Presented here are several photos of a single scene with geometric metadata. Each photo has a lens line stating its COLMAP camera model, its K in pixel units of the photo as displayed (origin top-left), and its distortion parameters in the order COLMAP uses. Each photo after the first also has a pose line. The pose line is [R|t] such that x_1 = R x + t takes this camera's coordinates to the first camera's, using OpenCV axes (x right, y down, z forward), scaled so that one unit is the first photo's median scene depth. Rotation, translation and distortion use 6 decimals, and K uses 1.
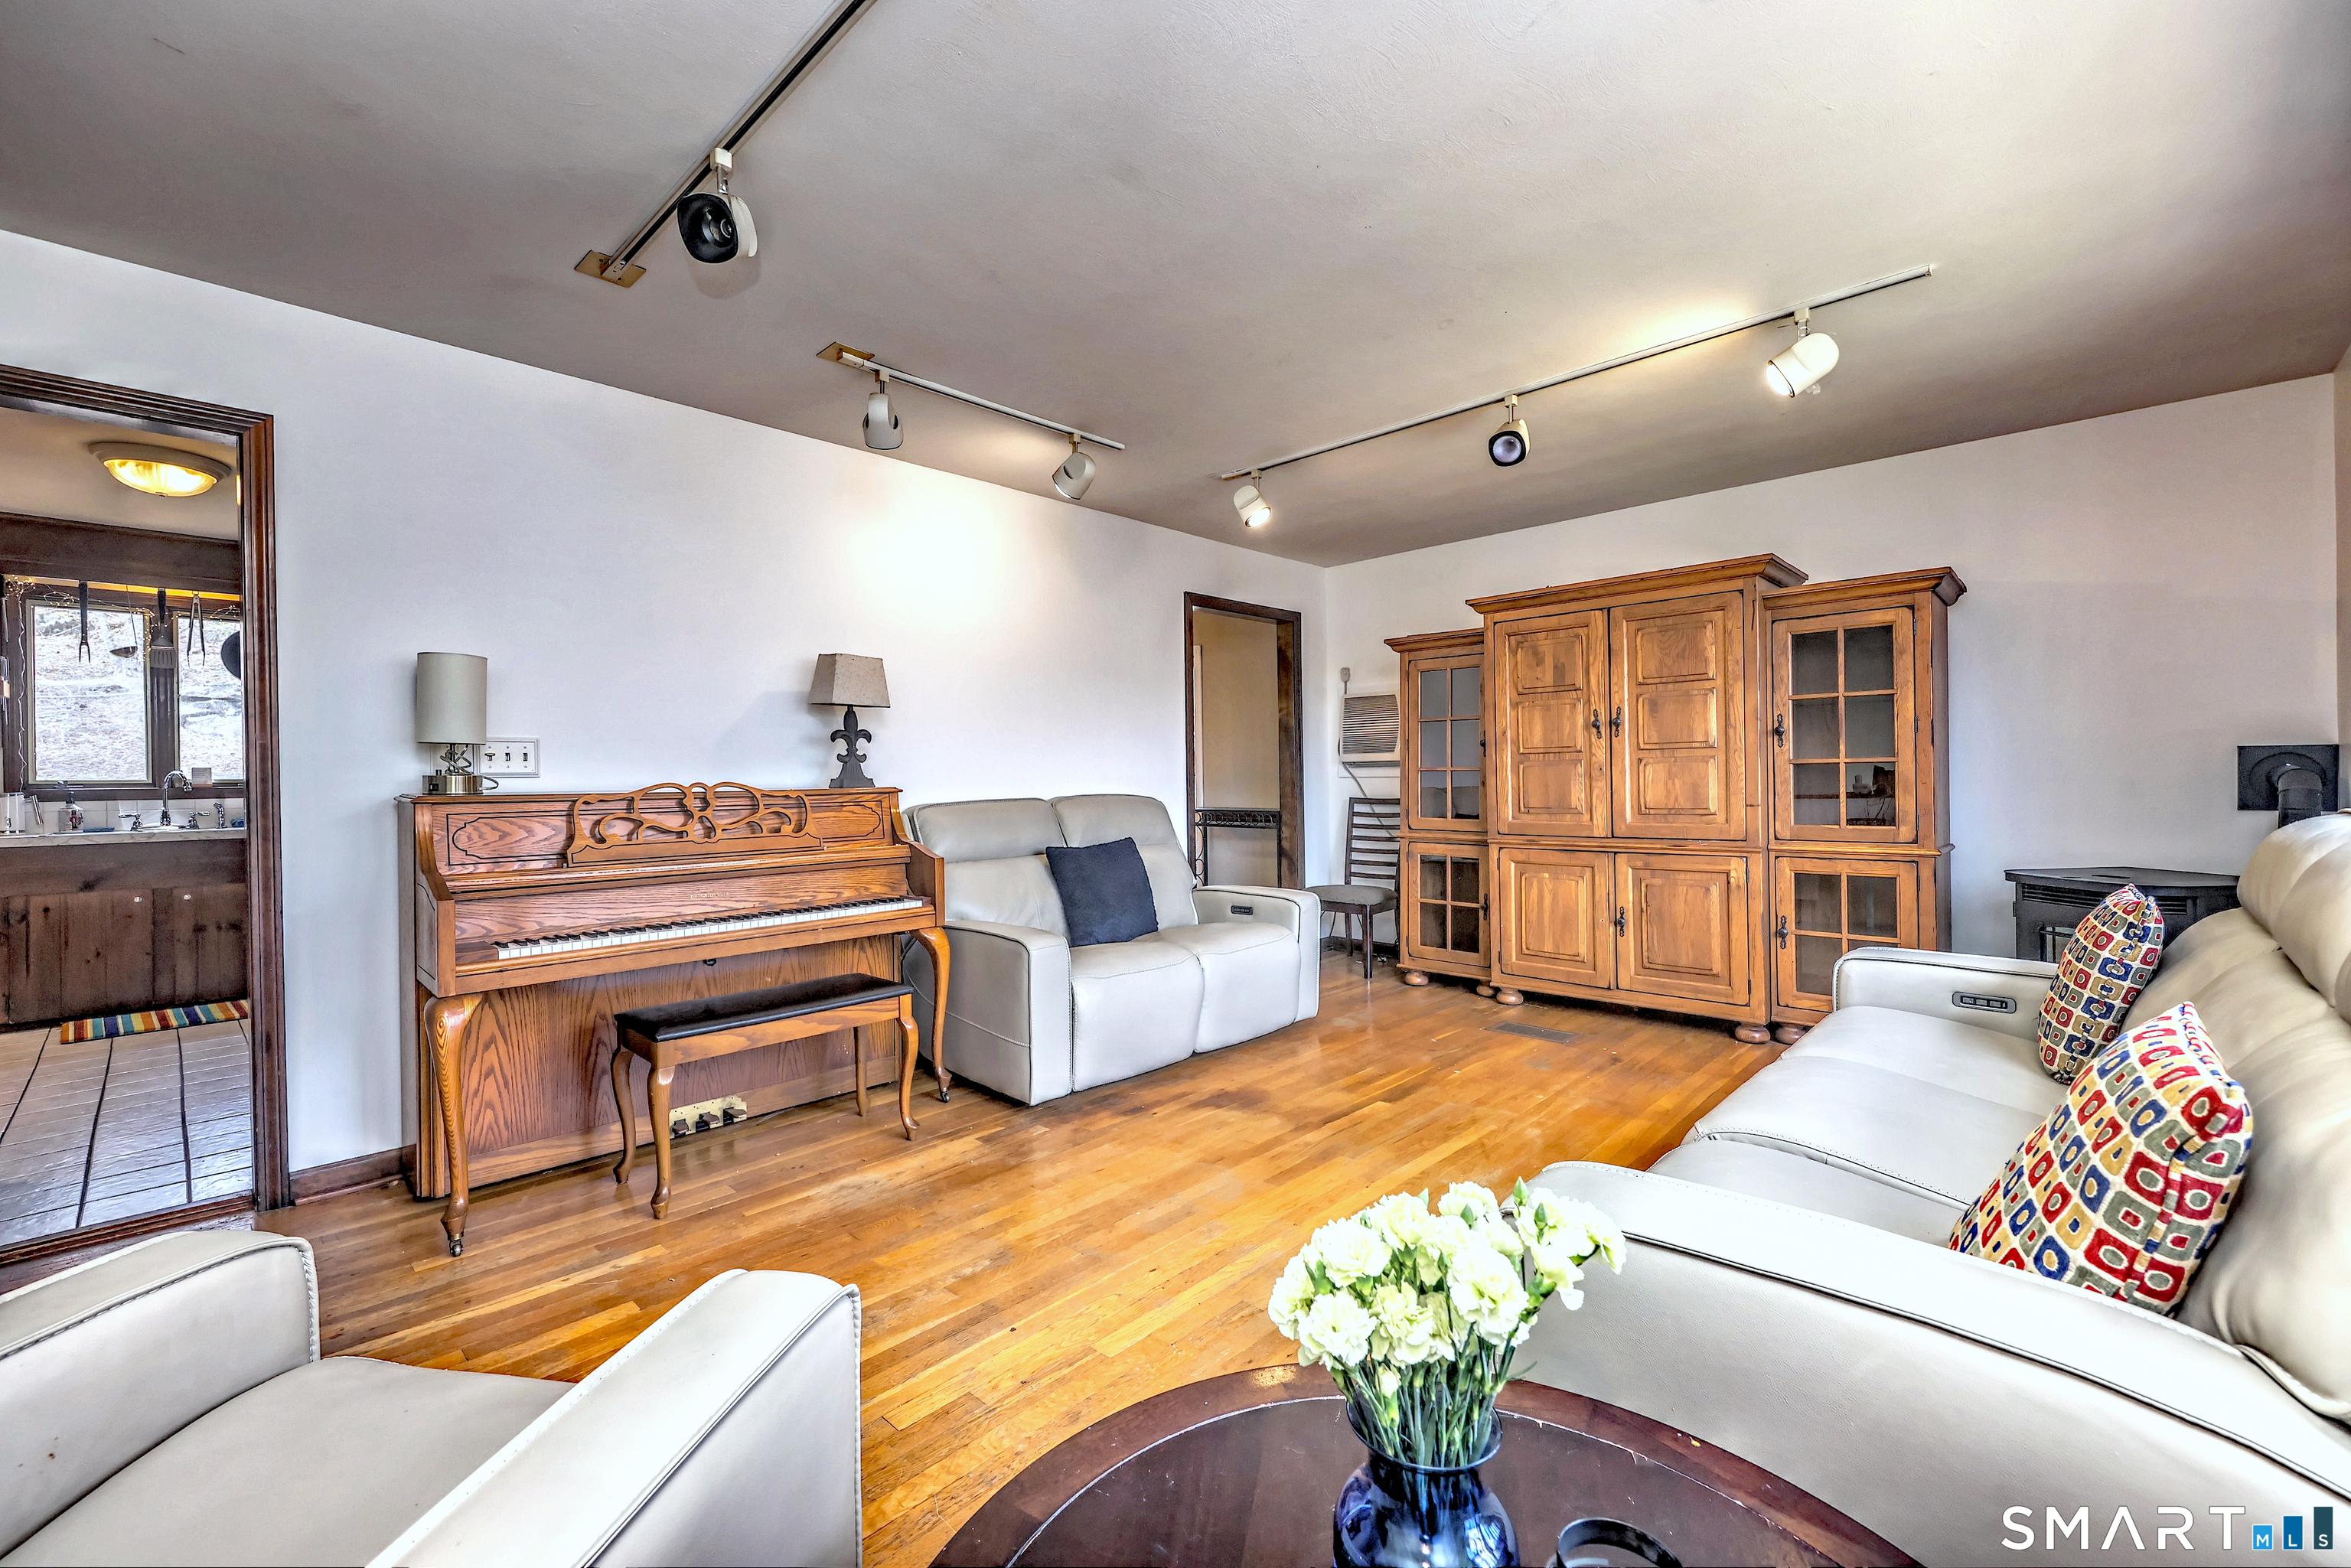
lens RADIAL K [[970.9, 0, 1158.8], [0, 970.9, 773.8], [0, 0, 1]] dist [0.007446, -0.000266]
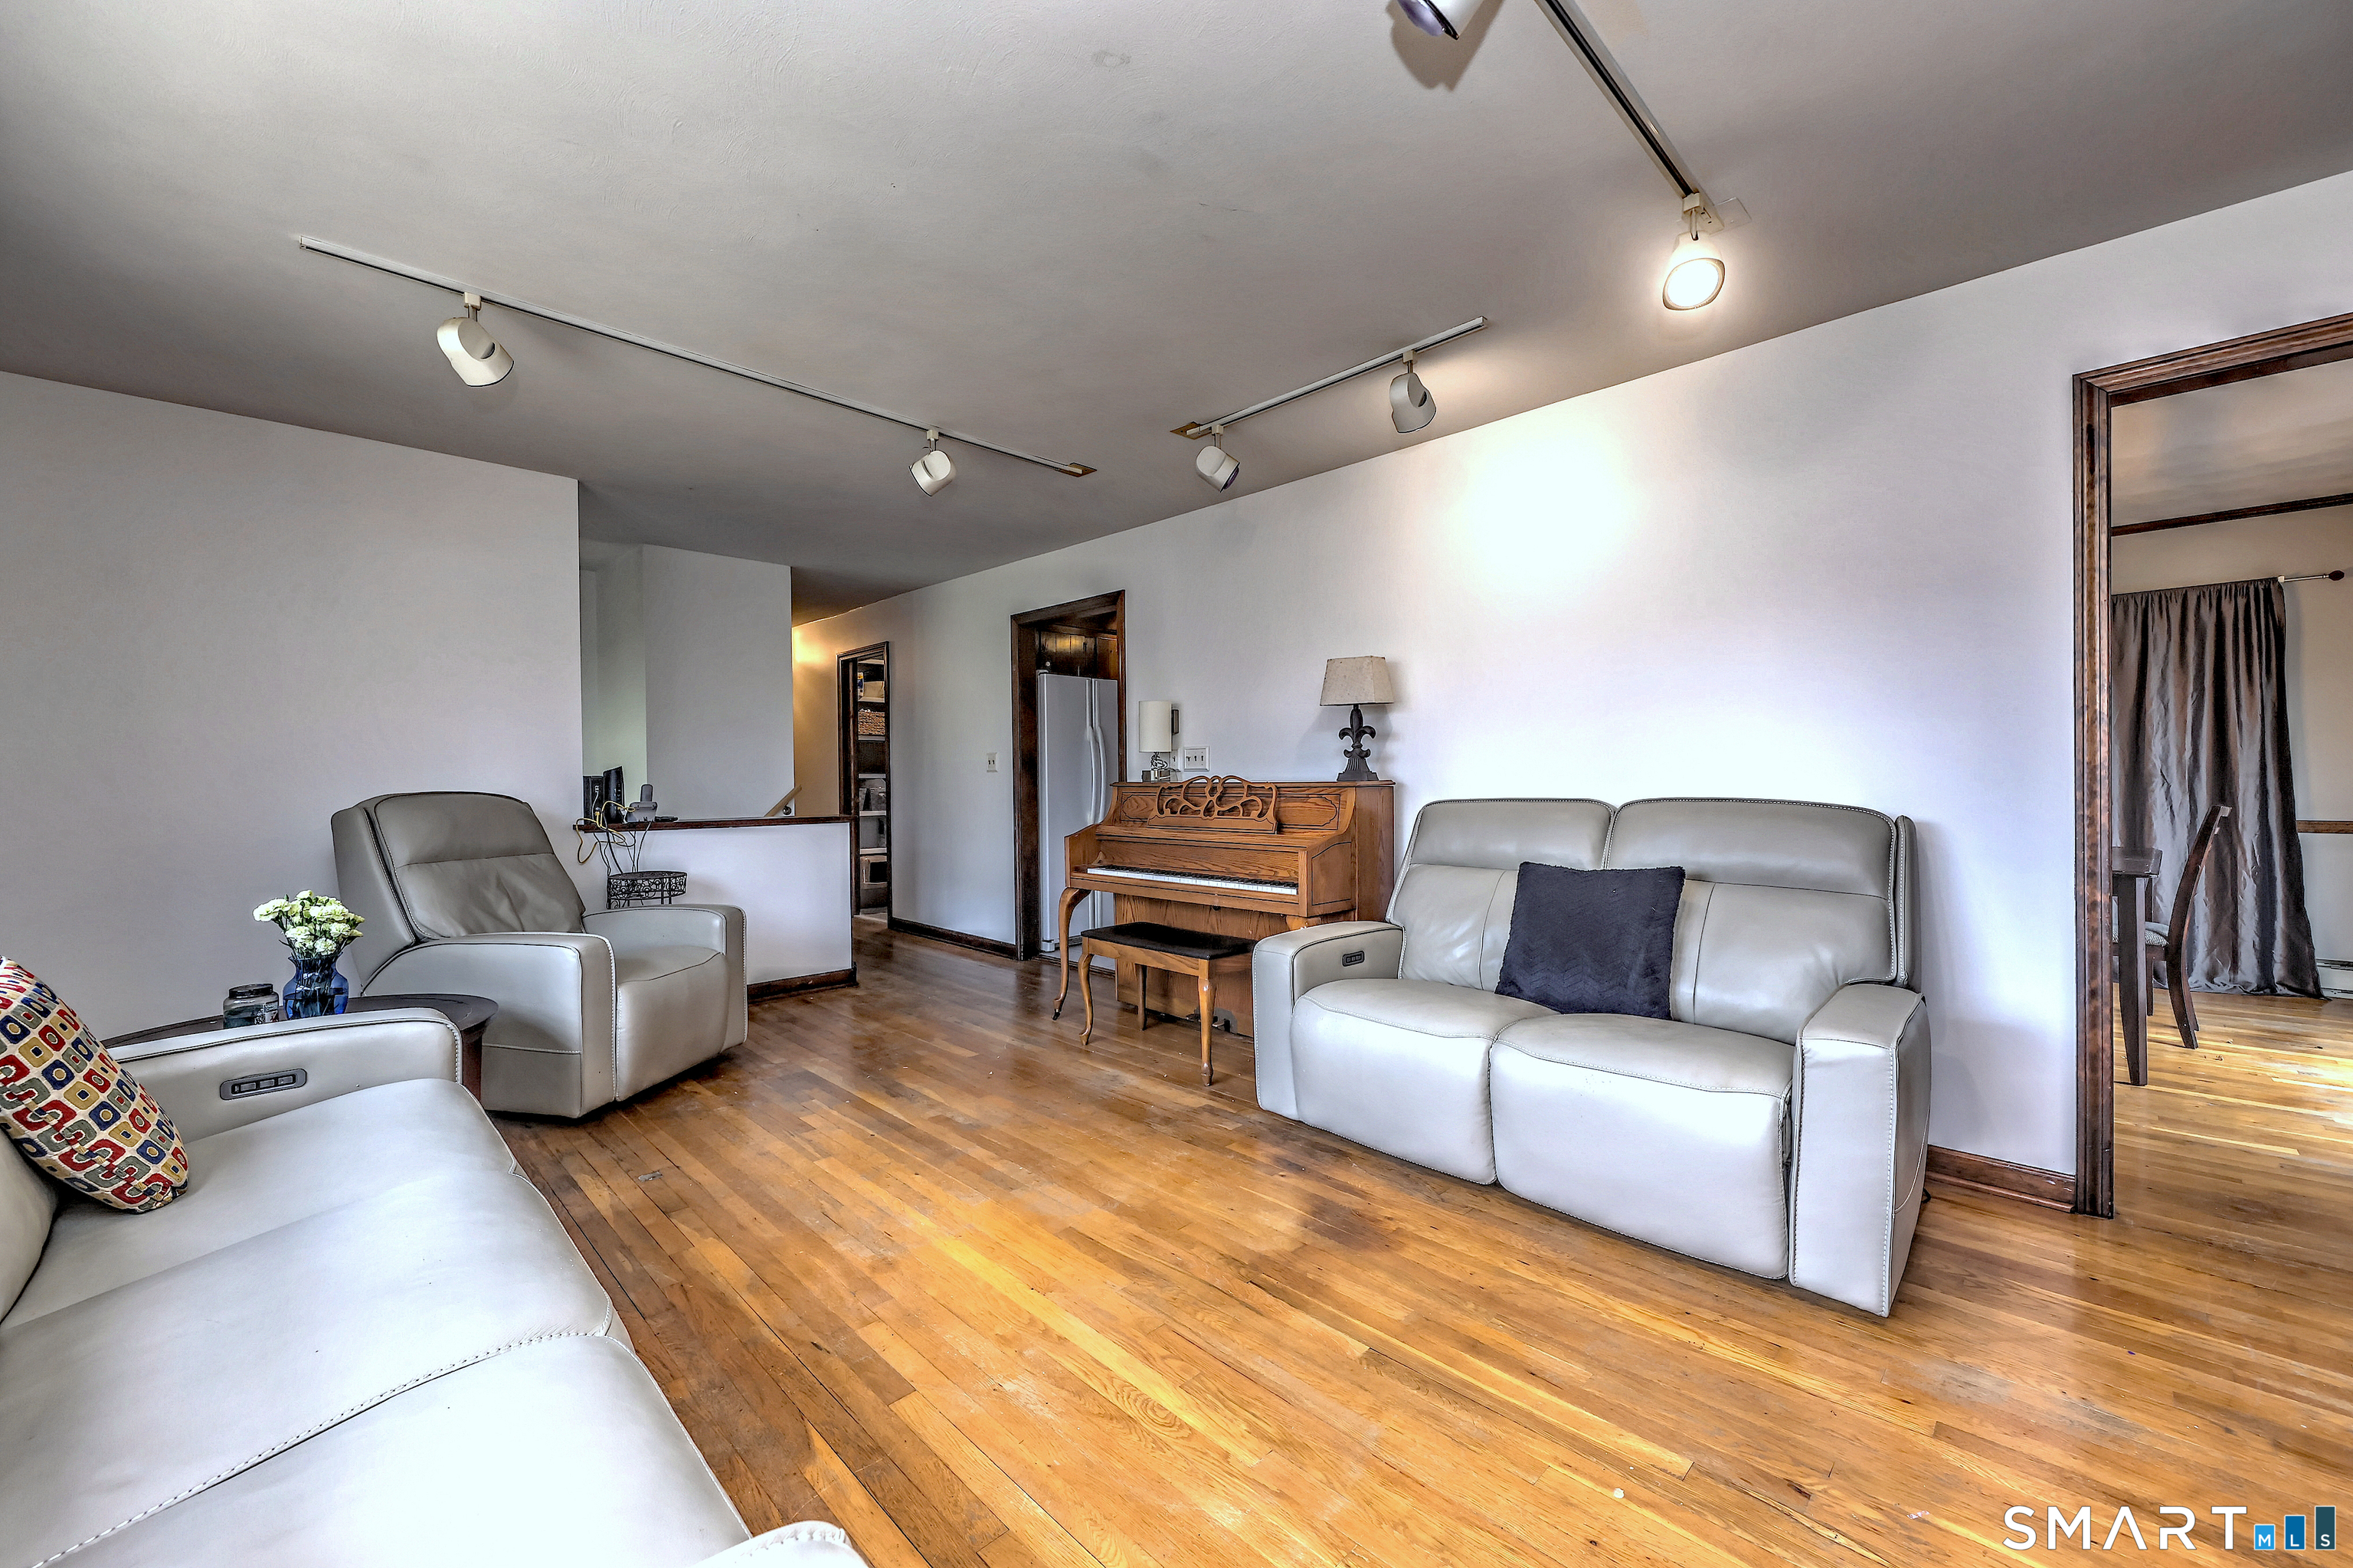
lens RADIAL K [[917.9, 0, 1177.1], [0, 917.9, 779.1], [0, 0, 1]] dist [-0.004146, -0.001150]
pose [[-0.019477, 0.015199, -0.999695, 0.619346], [0.008995, 0.999847, 0.015026, -0.004523], [0.999770, -0.008699, -0.019611, 0.732261]]
